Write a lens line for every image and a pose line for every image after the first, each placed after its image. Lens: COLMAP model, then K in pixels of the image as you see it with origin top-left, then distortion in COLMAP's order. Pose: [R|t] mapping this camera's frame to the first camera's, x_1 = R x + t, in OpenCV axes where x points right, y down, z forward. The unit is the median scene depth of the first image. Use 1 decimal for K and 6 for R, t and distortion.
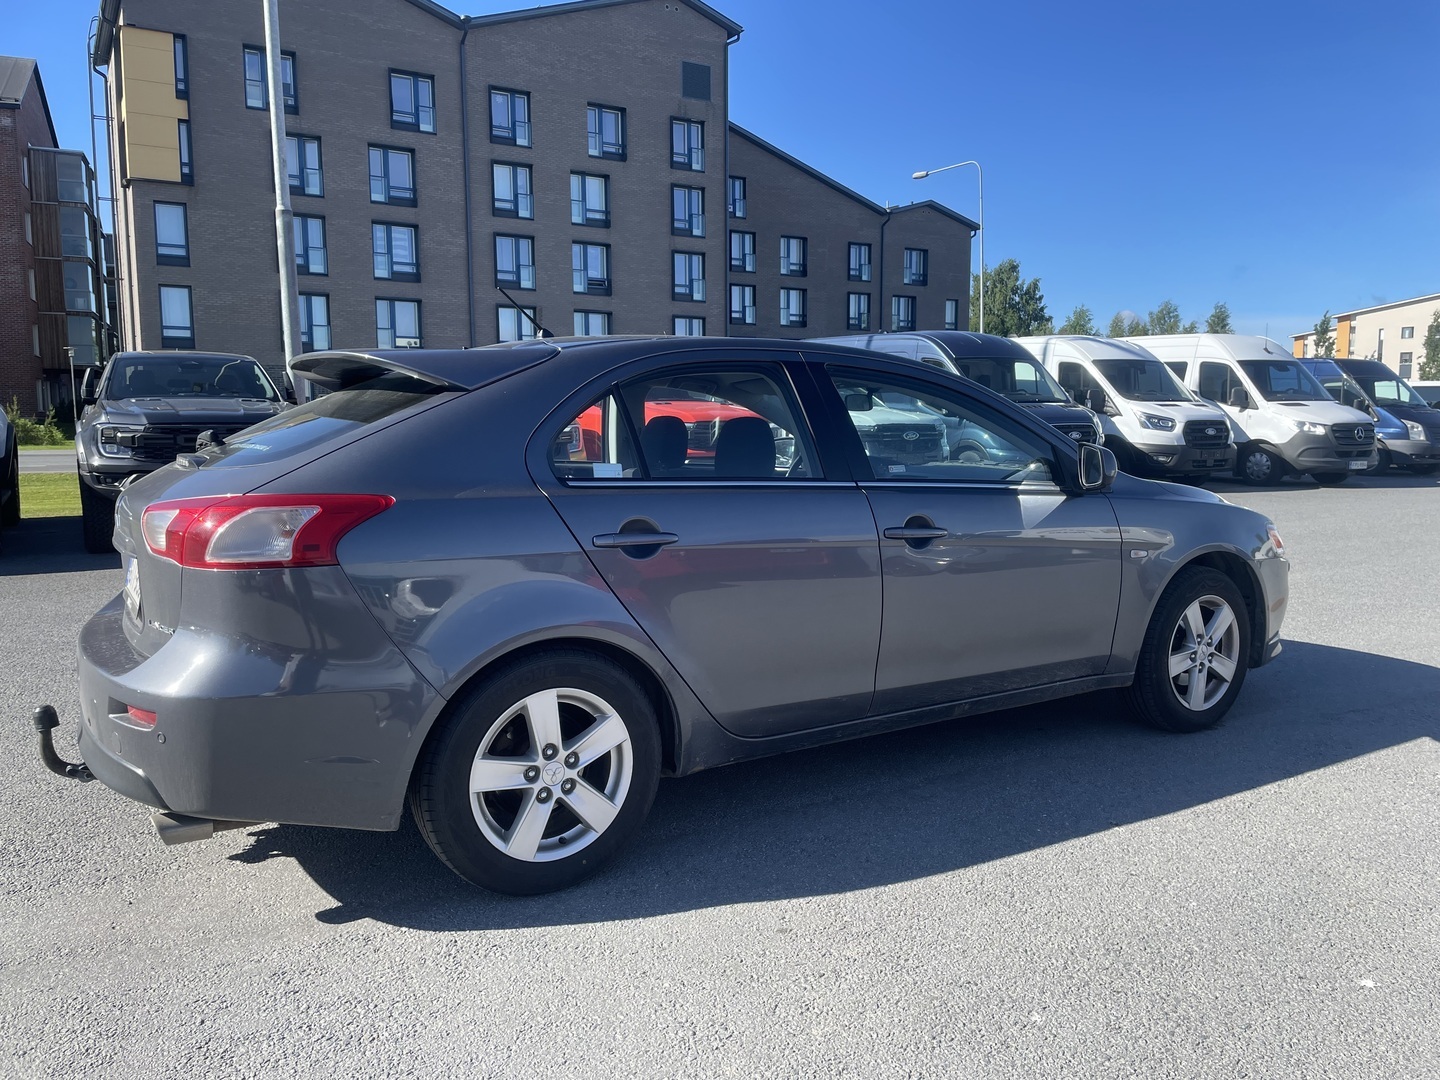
lens RADIAL K [[1094.2, 0, 725.9], [0, 1094.2, 544.2], [0, 0, 1]] dist [-0.002003, -0.026522]
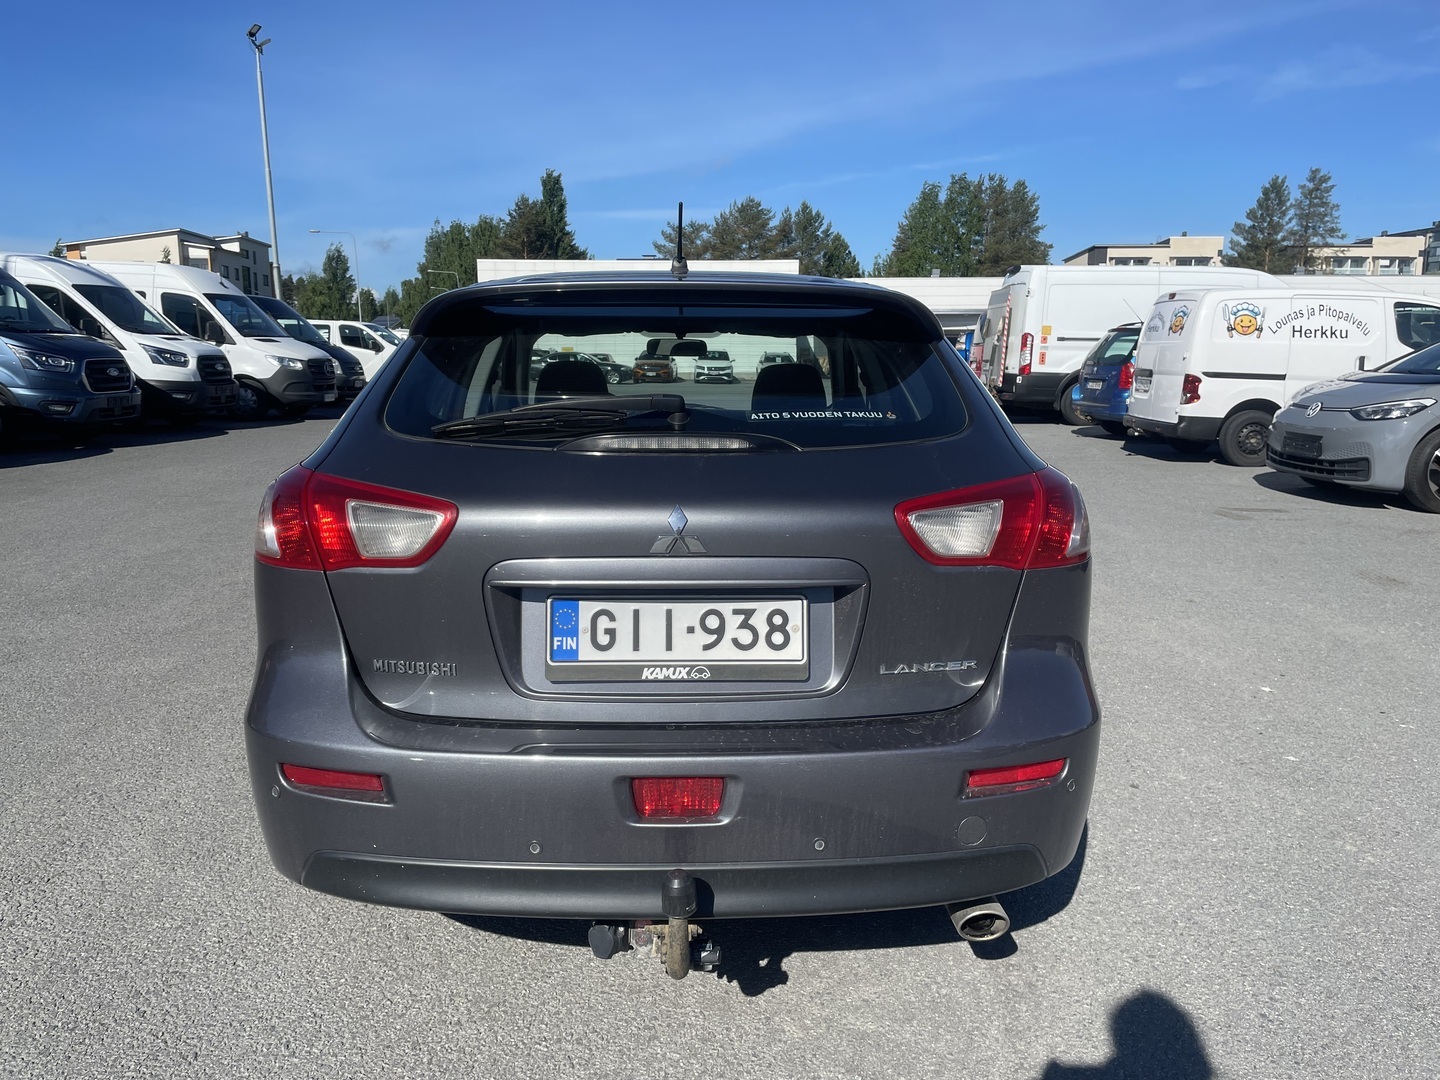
lens RADIAL K [[1094.2, 0, 717.1], [0, 1094.2, 552.3], [0, 0, 1]] dist [-0.002003, -0.026522]
pose [[0.520101, -0.142283, 0.842170, -0.160288], [0.085463, 0.989748, 0.114436, -0.011927], [-0.849819, 0.012456, 0.526928, 0.101644]]
